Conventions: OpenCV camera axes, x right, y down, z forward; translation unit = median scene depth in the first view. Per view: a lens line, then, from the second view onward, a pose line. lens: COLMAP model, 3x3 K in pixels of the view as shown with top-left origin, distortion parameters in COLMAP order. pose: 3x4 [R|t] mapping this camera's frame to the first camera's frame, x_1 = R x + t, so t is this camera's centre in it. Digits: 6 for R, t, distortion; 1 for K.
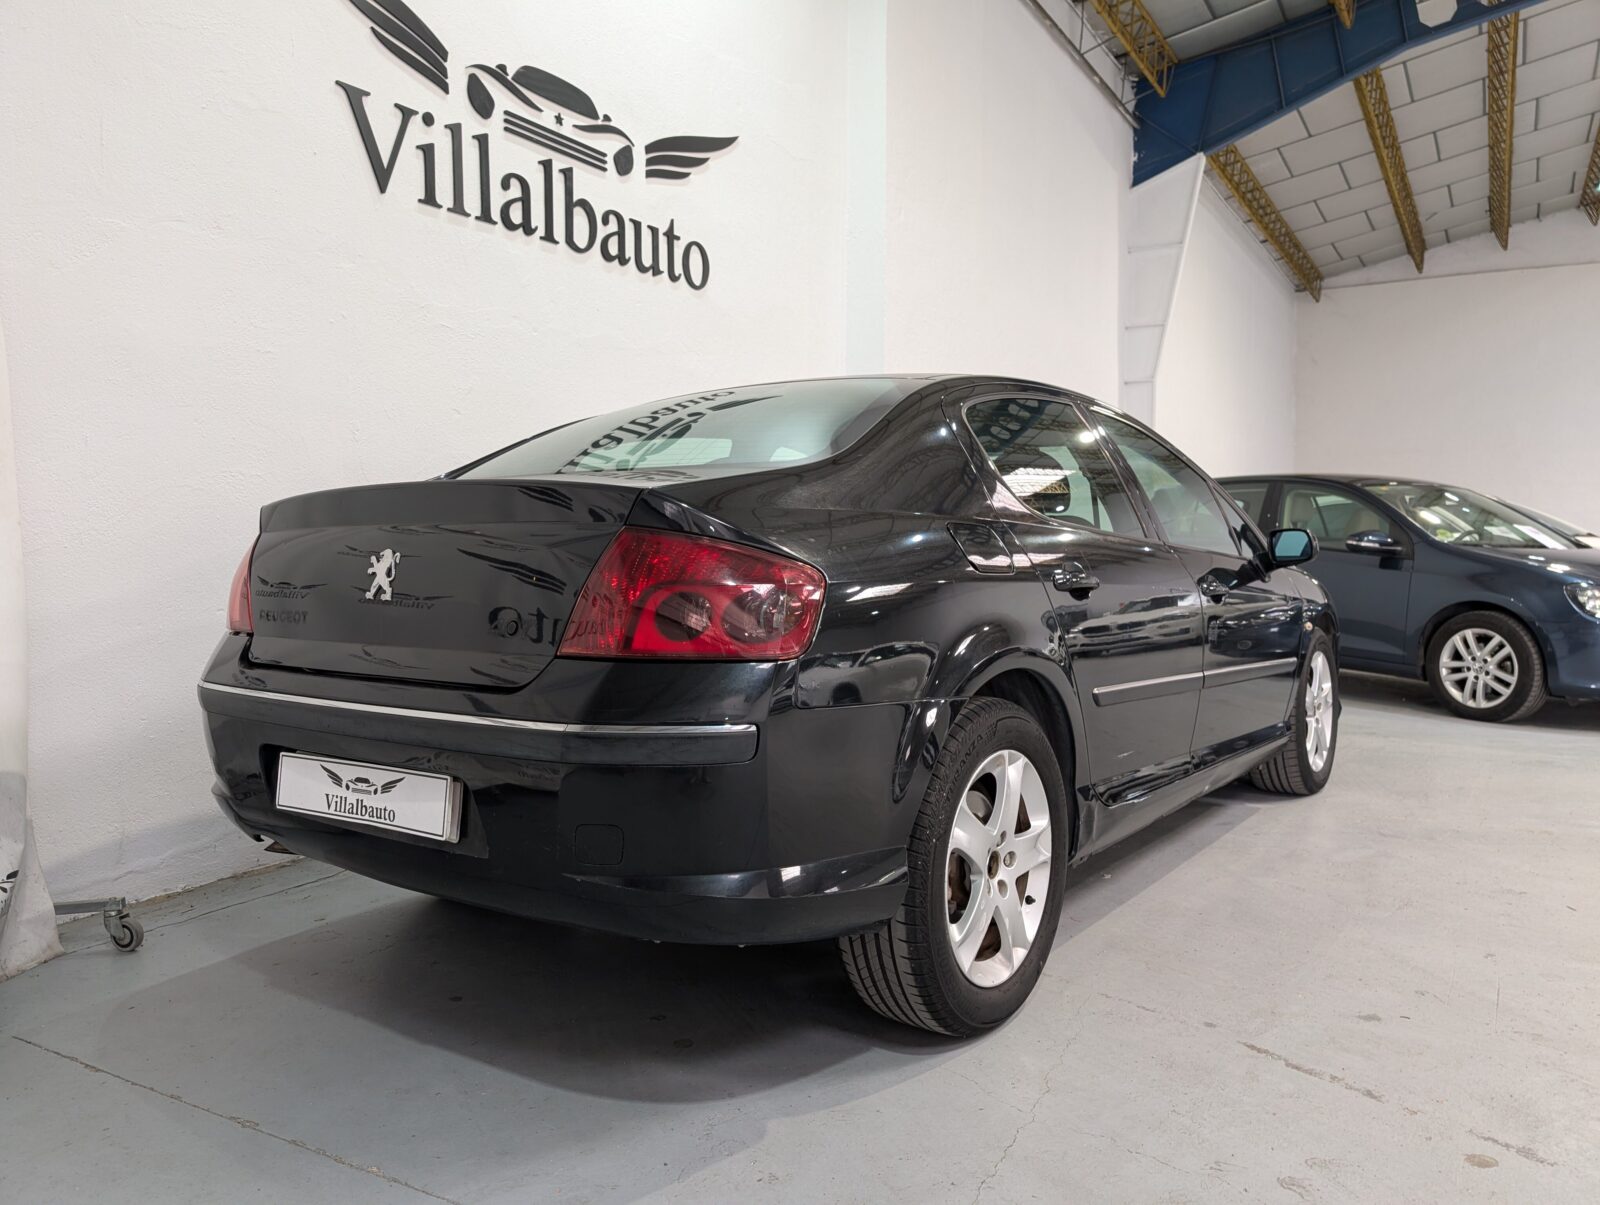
lens RADIAL K [[1154.8, 0, 785.6], [0, 1154.8, 599.5], [0, 0, 1]] dist [0.004297, 0.001761]
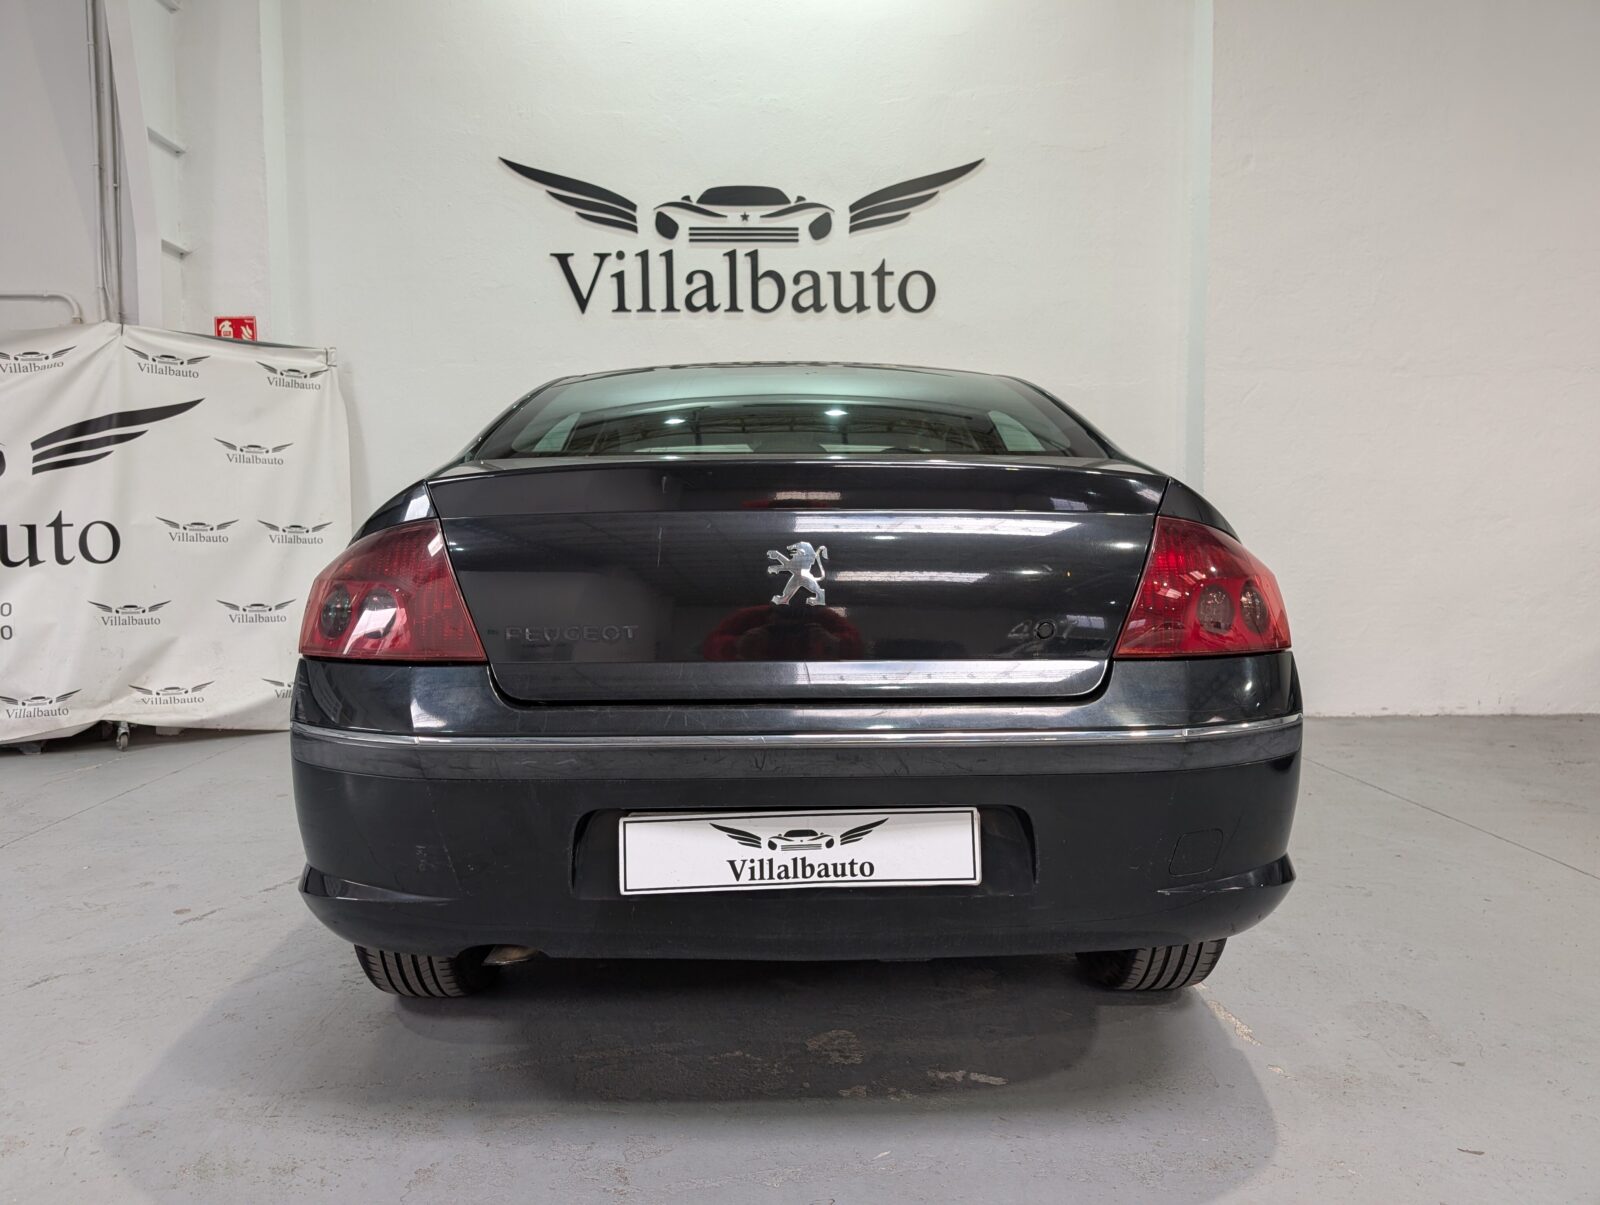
lens RADIAL K [[1162.2, 0, 802.3], [0, 1162.2, 610.0], [0, 0, 1]] dist [0.011273, -0.008313]
pose [[0.531494, 0.057750, -0.845091, 1.008035], [-0.043106, 0.998225, 0.041104, -0.021434], [0.845965, 0.014581, 0.533040, 0.351743]]
